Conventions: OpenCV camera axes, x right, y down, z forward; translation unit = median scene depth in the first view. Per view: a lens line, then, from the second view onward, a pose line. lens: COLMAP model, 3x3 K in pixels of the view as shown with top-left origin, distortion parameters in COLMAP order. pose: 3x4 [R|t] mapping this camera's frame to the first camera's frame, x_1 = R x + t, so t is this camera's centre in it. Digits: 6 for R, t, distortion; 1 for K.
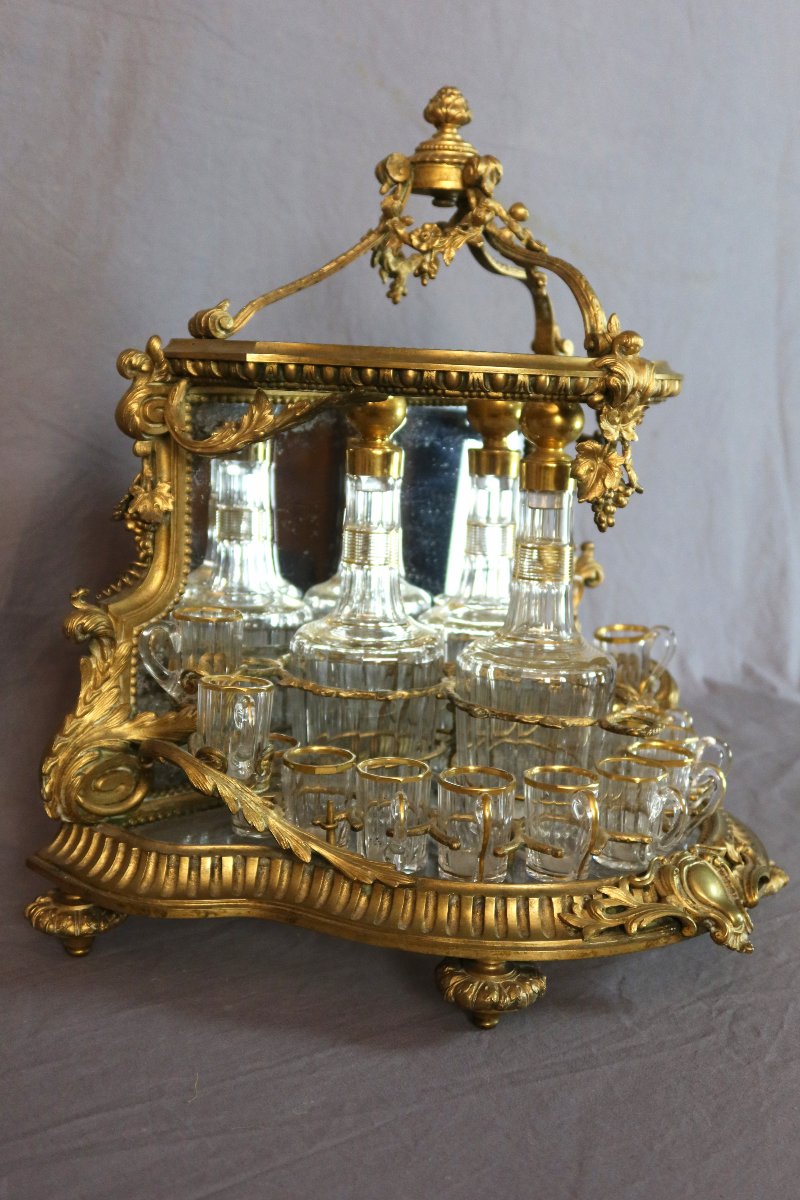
lens RADIAL K [[1280.6, 0, 400.0], [0, 1280.6, 600.0], [0, 0, 1]] dist [-0.002021, -0.022458]
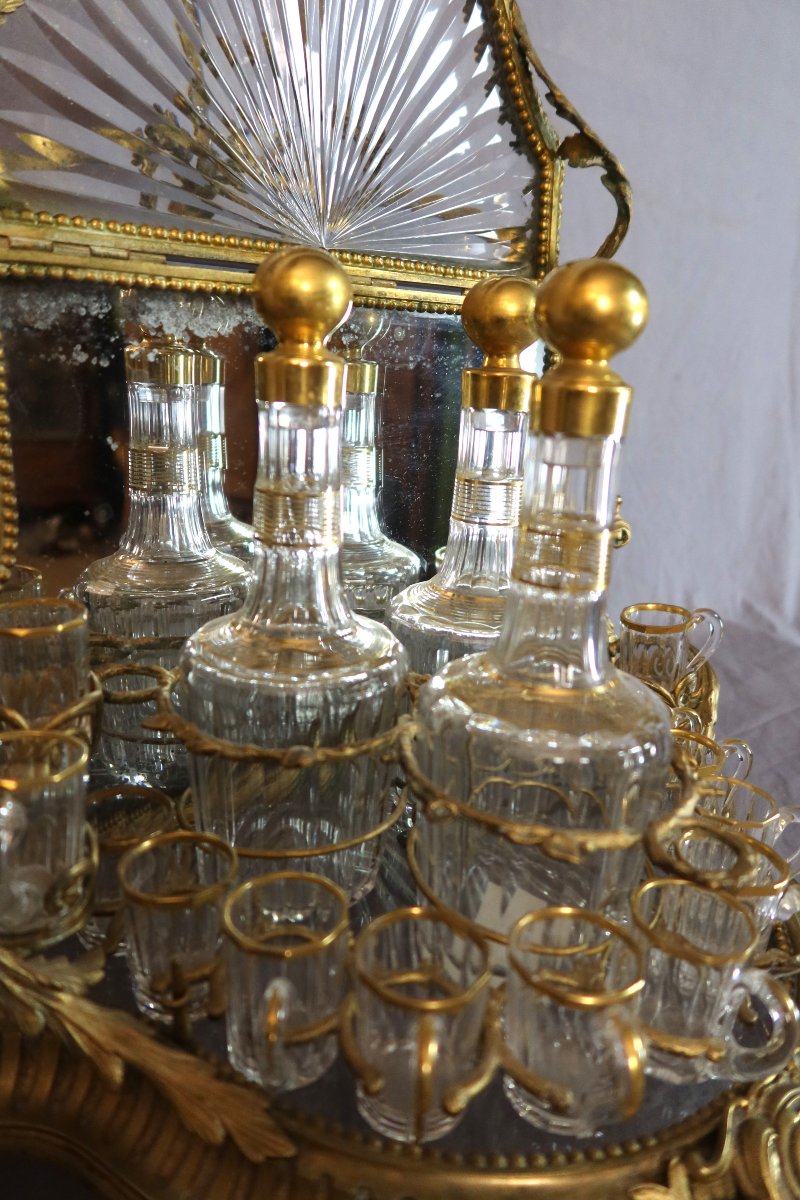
lens RADIAL K [[796.7, 0, 400.0], [0, 796.7, 600.0], [0, 0, 1]] dist [-0.017841, -0.000615]
pose [[0.996162, 0.039386, -0.078163, 0.059371], [-0.029038, 0.991172, 0.129365, -0.049494], [0.082568, -0.126598, 0.988512, 0.560930]]
